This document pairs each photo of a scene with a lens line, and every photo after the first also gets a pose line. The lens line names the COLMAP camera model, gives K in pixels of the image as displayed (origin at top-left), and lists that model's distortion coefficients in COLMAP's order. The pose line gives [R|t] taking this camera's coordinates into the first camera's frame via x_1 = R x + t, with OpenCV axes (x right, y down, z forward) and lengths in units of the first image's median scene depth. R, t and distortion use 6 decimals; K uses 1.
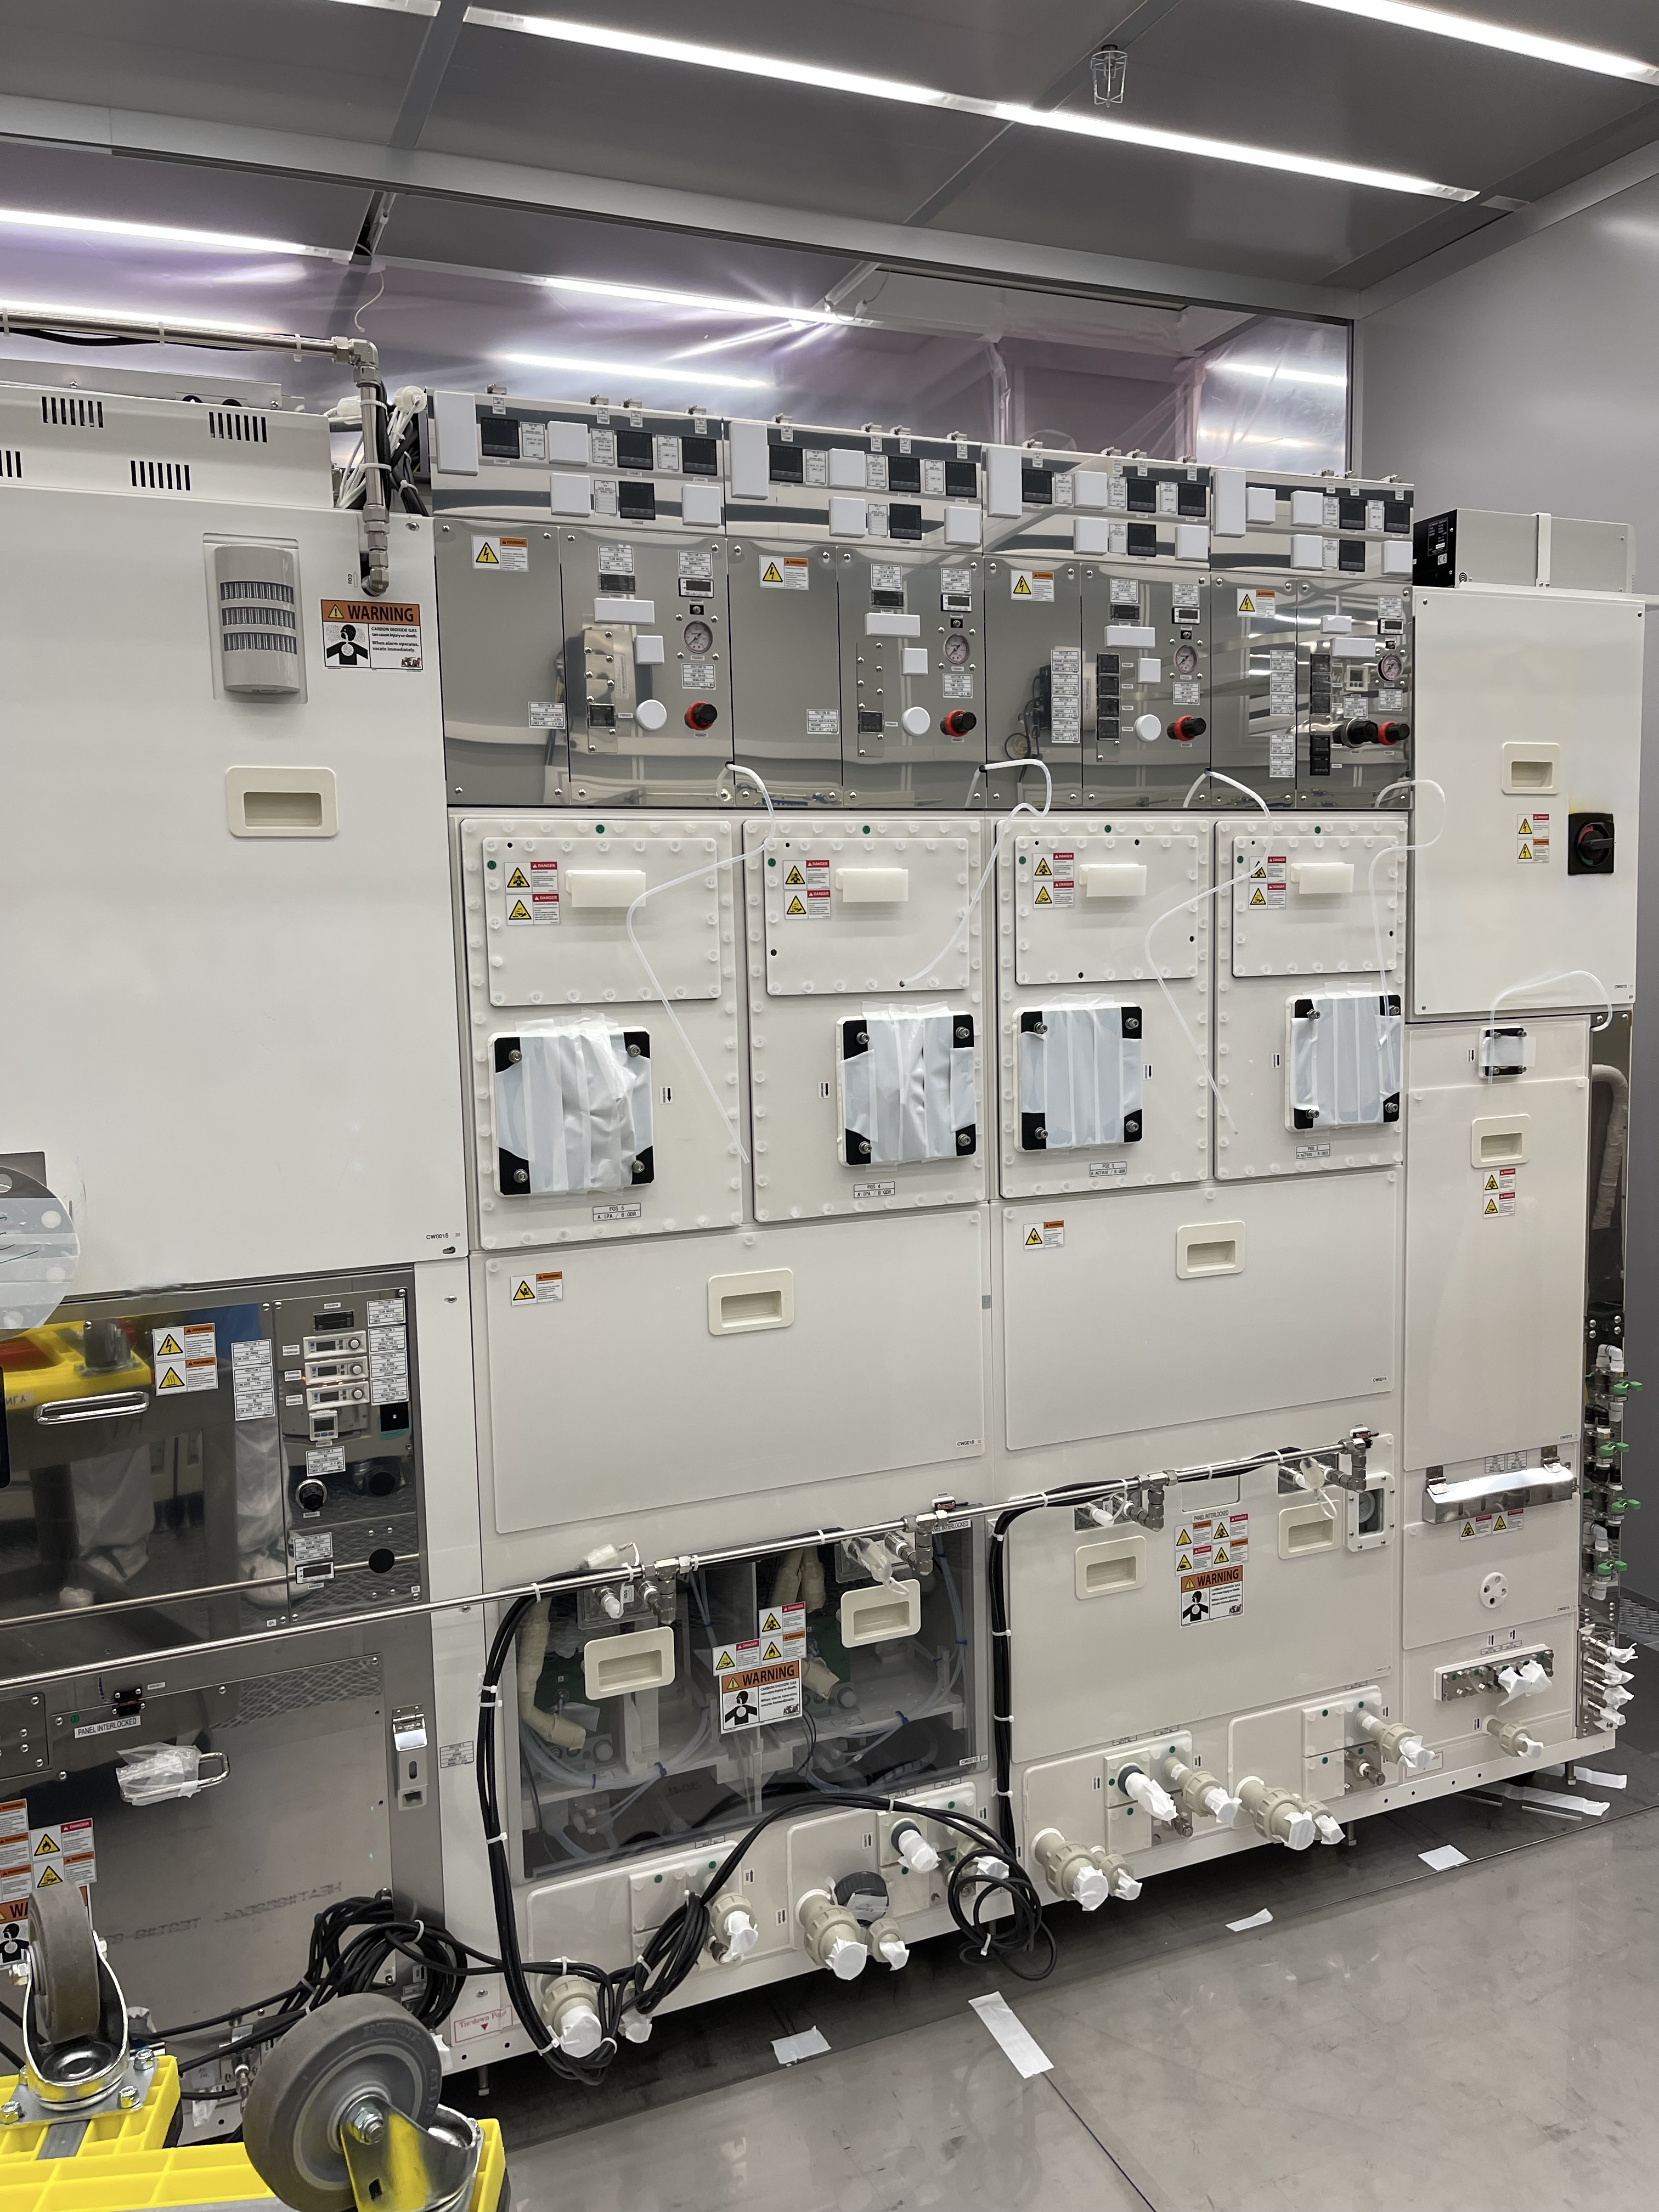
lens RADIAL K [[1669.2, 0, 841.8], [0, 1669.2, 1081.9], [0, 0, 1]] dist [0.035110, -0.054676]
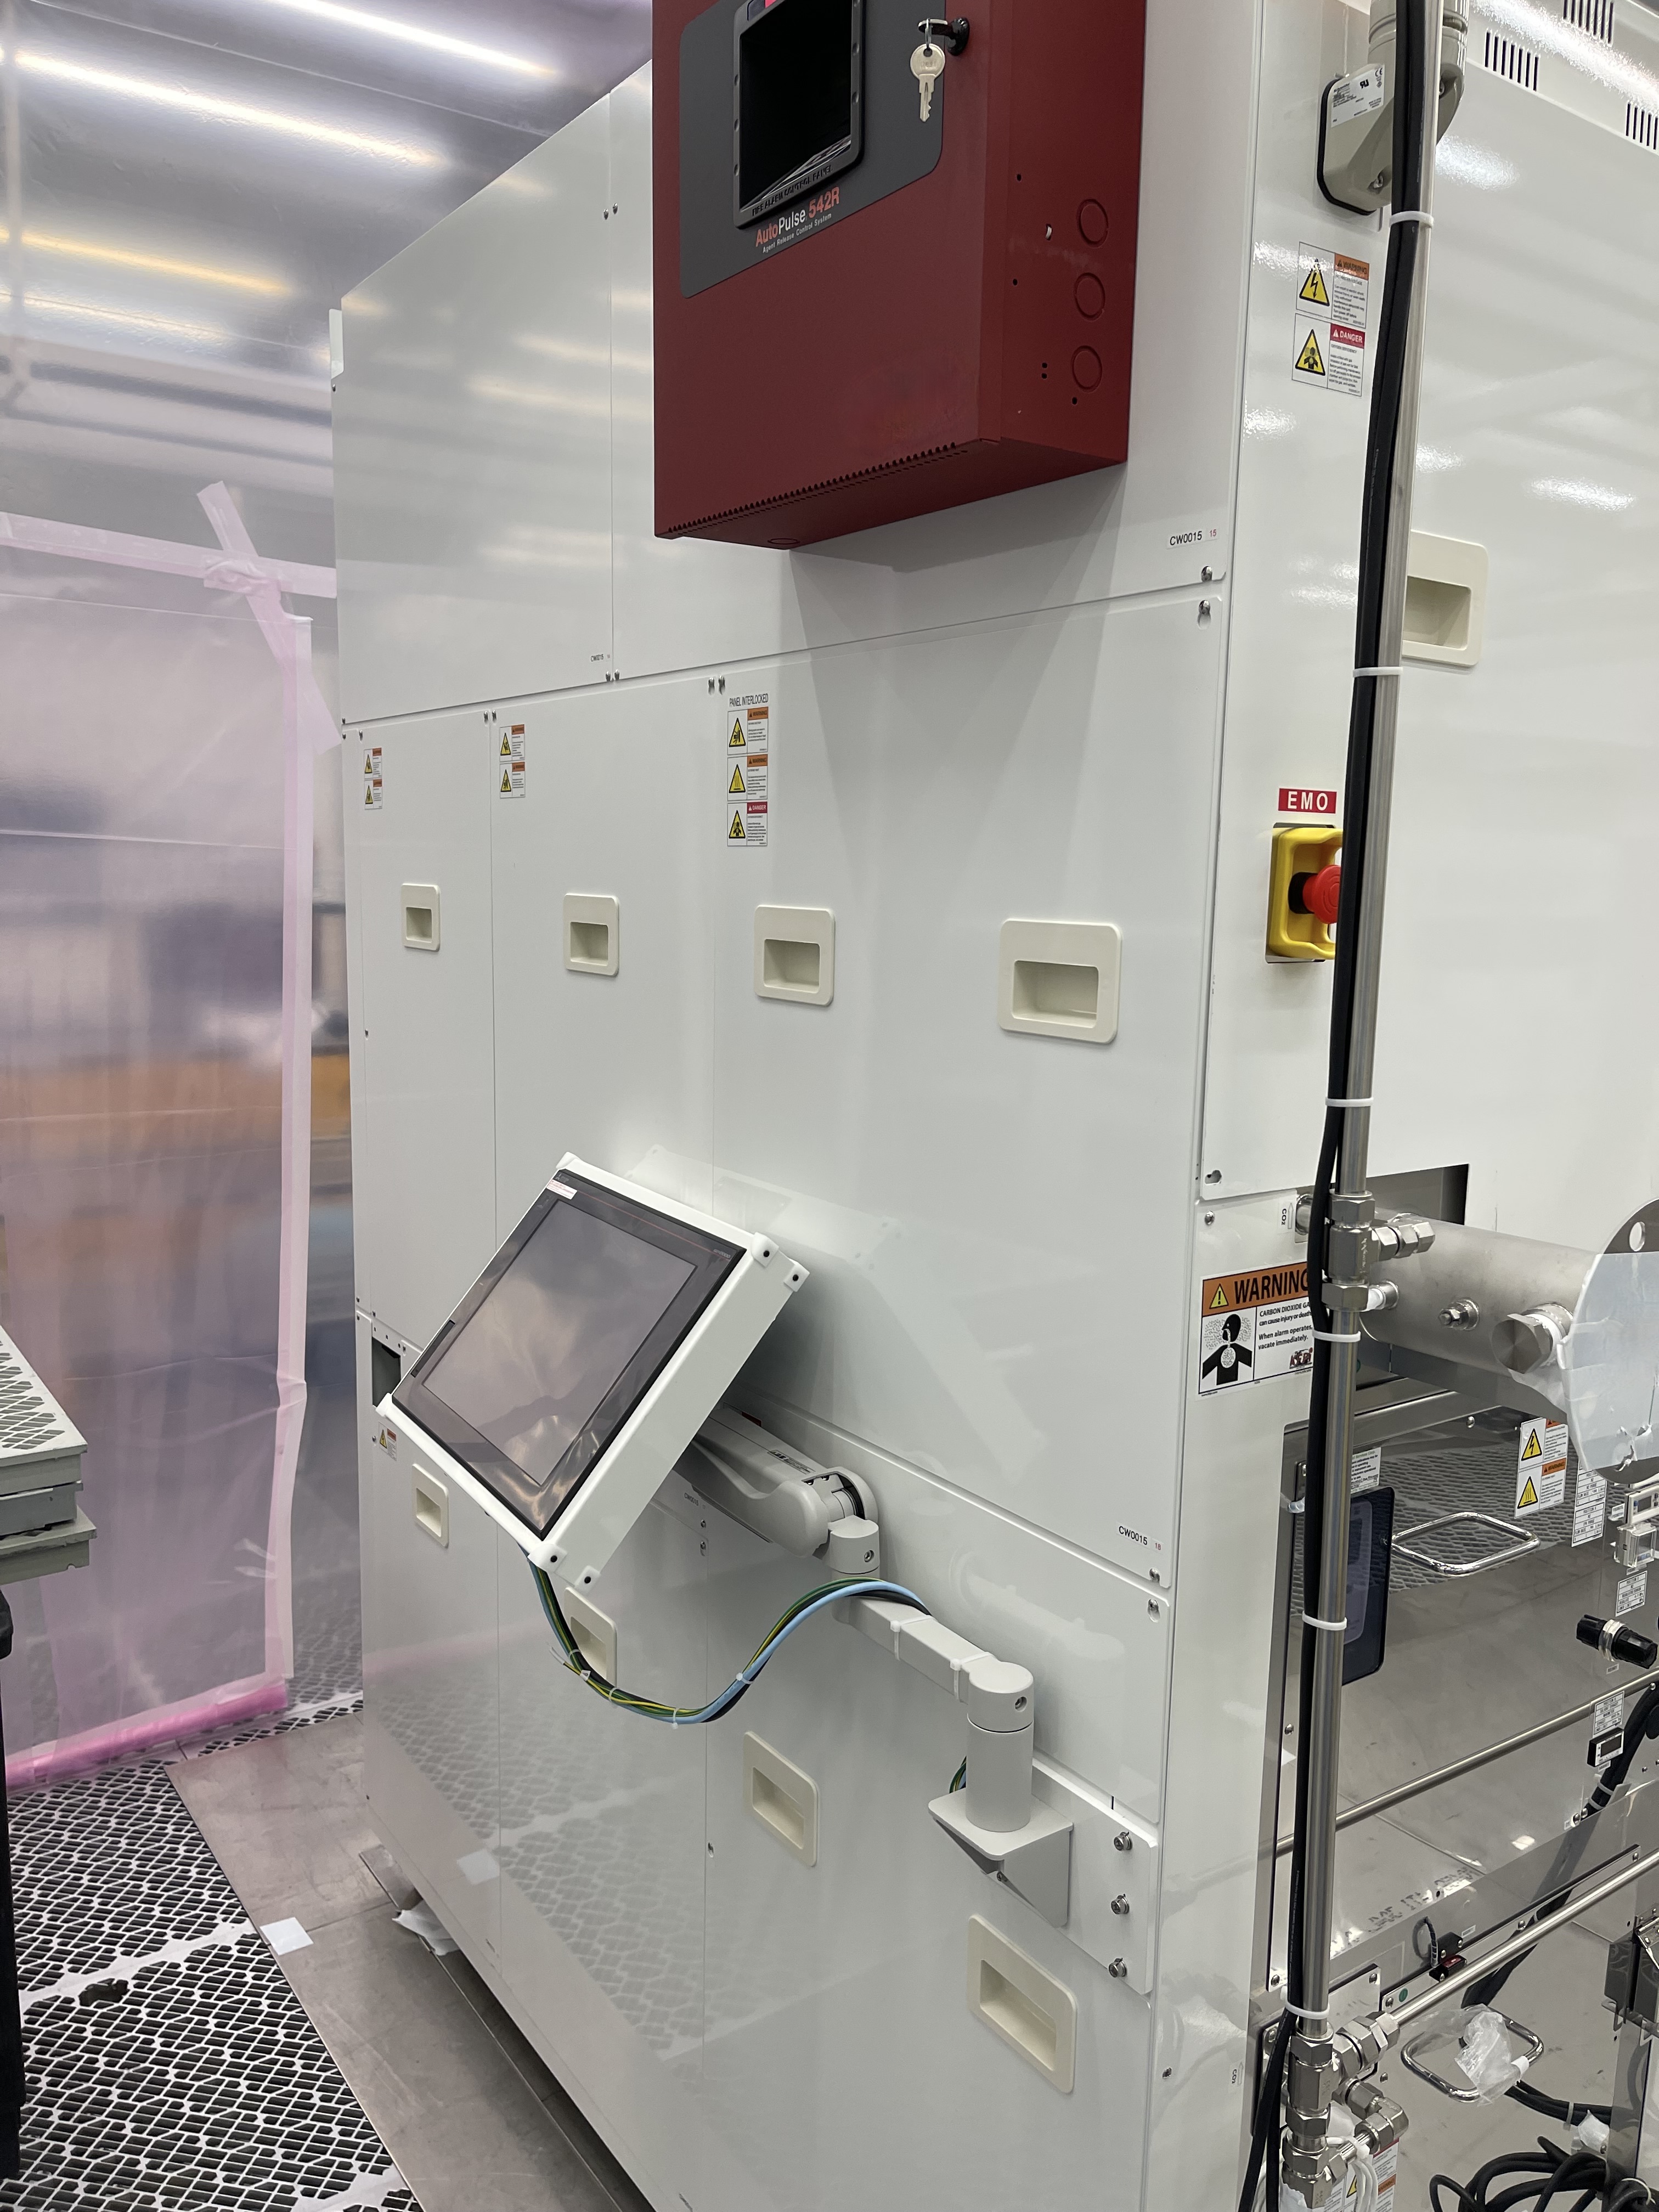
lens RADIAL K [[1669.2, 0, 826.8], [0, 1669.2, 1099.8], [0, 0, 1]] dist [0.035110, -0.054676]
pose [[0.976343, 0.016344, 0.215610, -0.747285], [-0.026395, 0.998691, 0.043823, -0.004891], [-0.214612, -0.048477, 0.975496, 0.362387]]
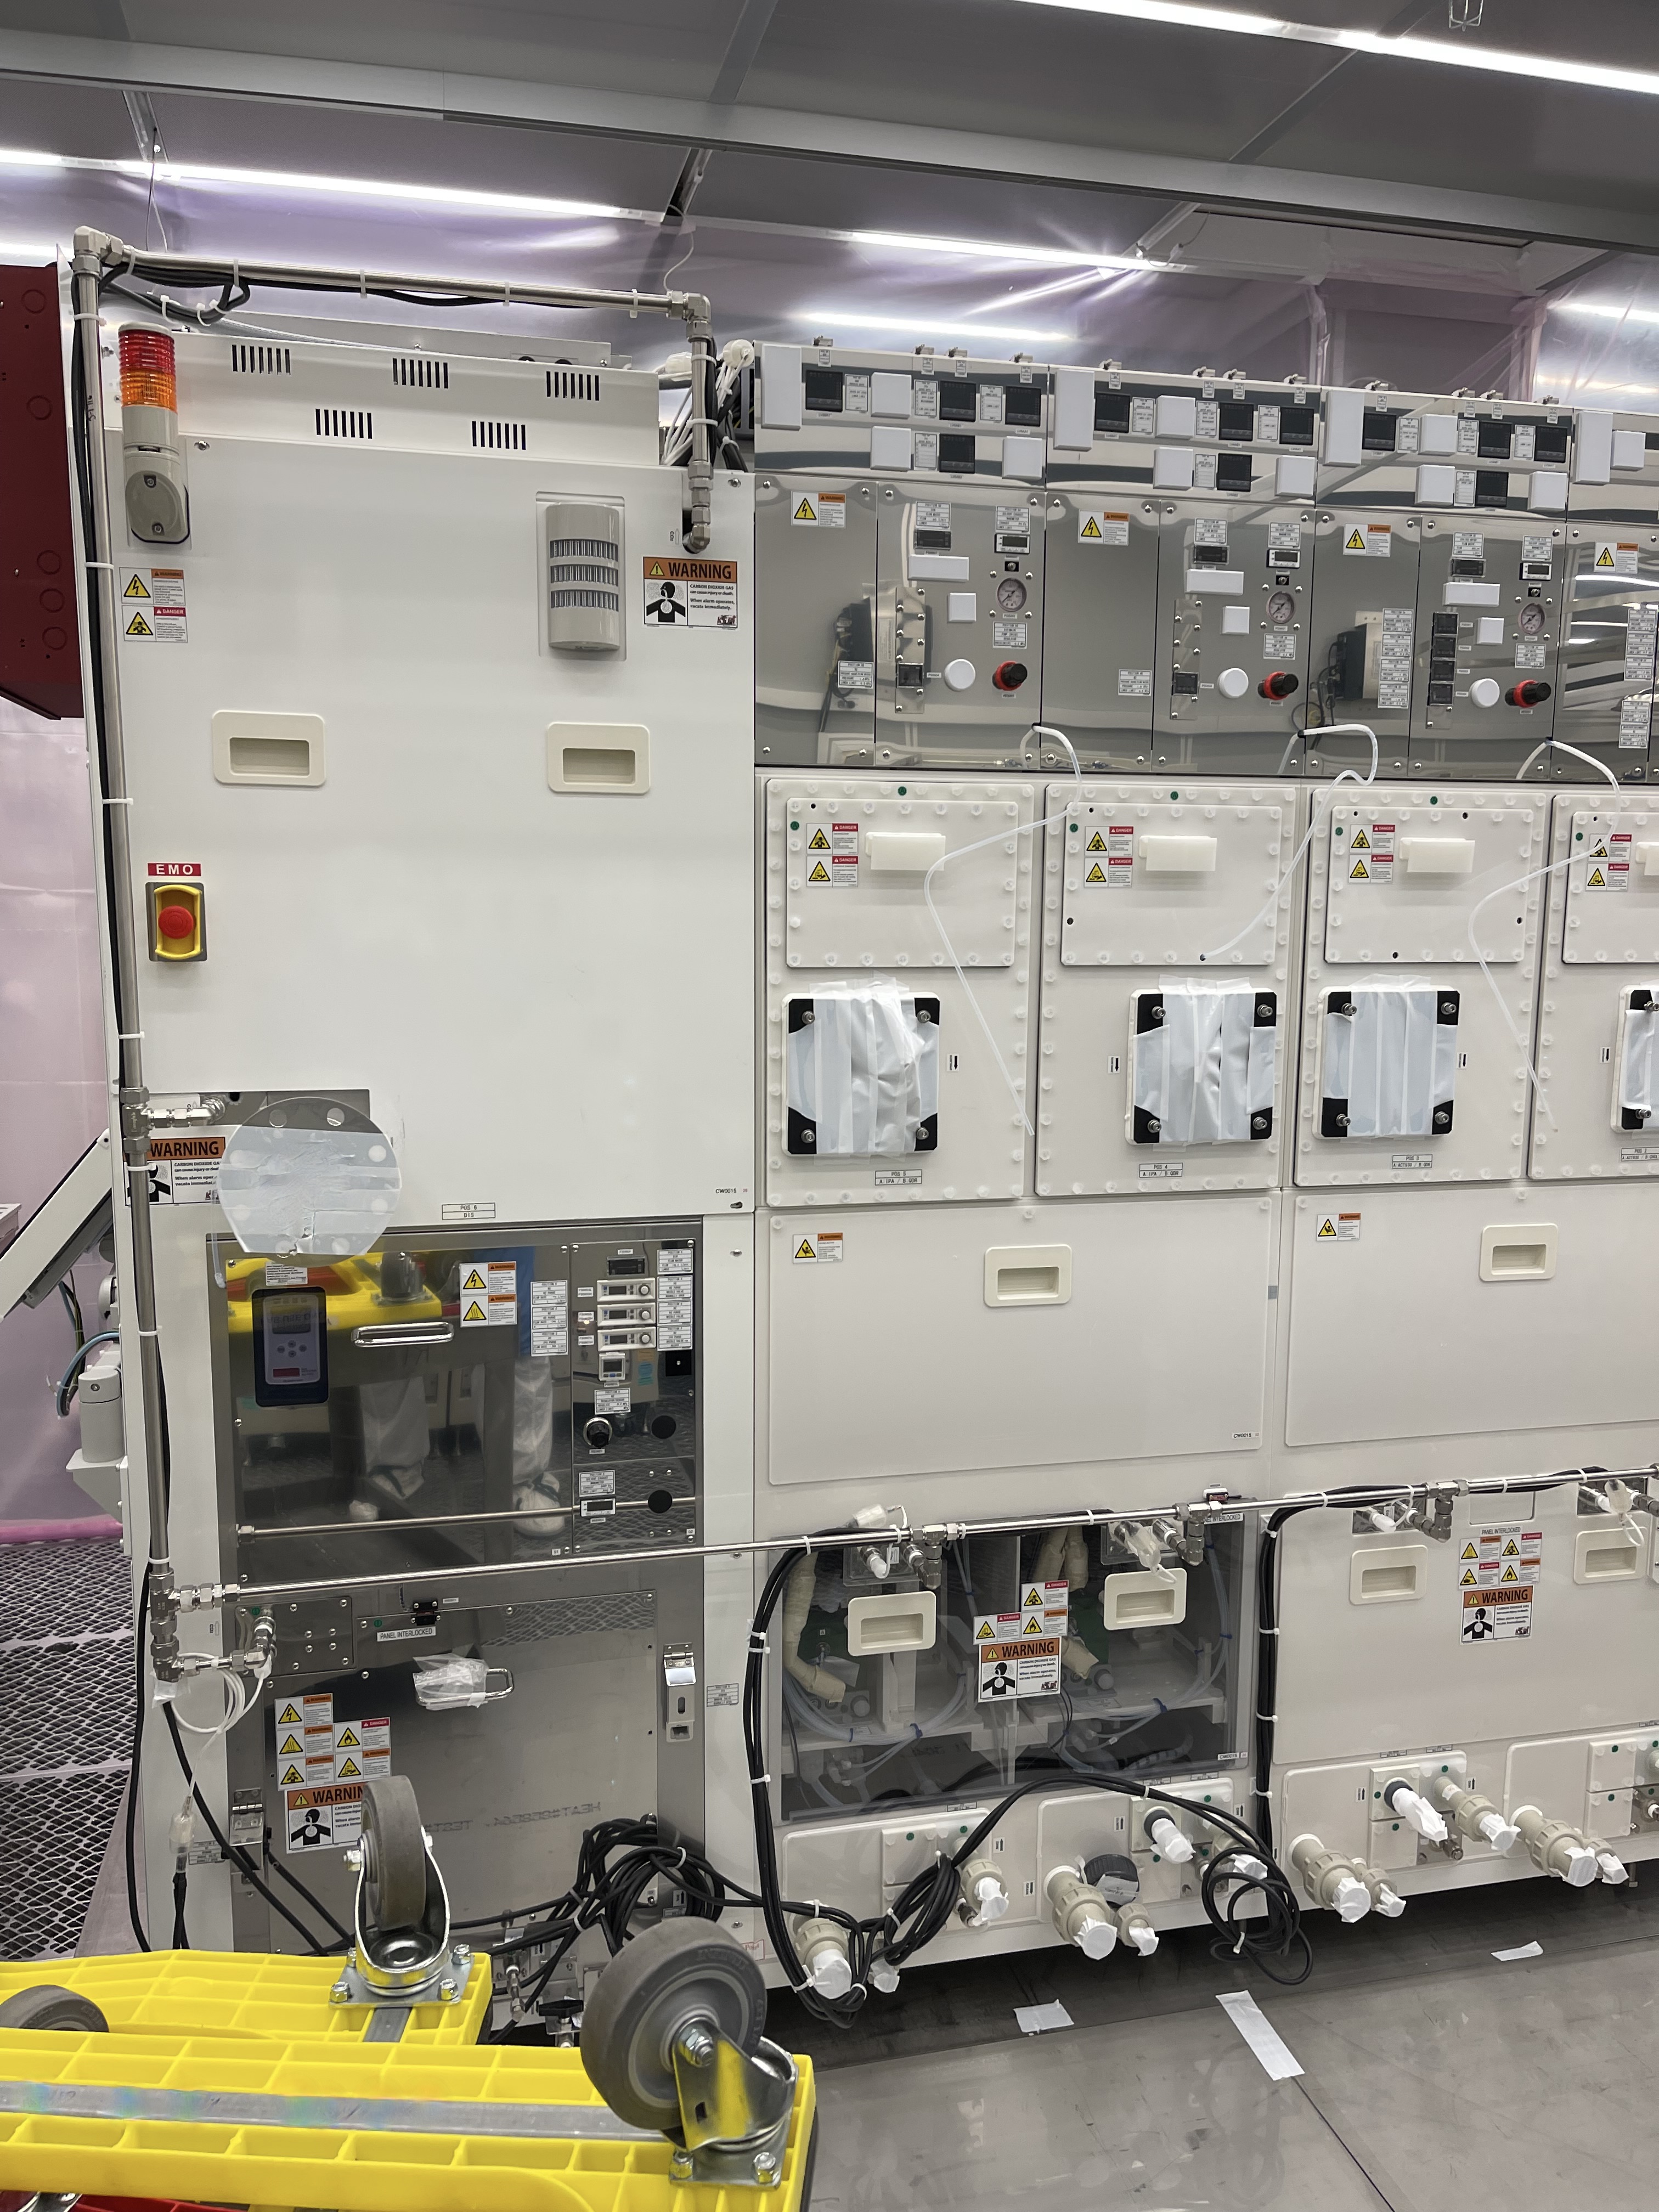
lens RADIAL K [[1669.2, 0, 813.4], [0, 1669.2, 1116.2], [0, 0, 1]] dist [0.035110, -0.054676]
pose [[0.985645, 0.049570, -0.161392, -0.026201], [-0.043618, 0.998238, 0.040217, 0.003444], [0.163101, -0.032600, 0.986071, 0.007843]]
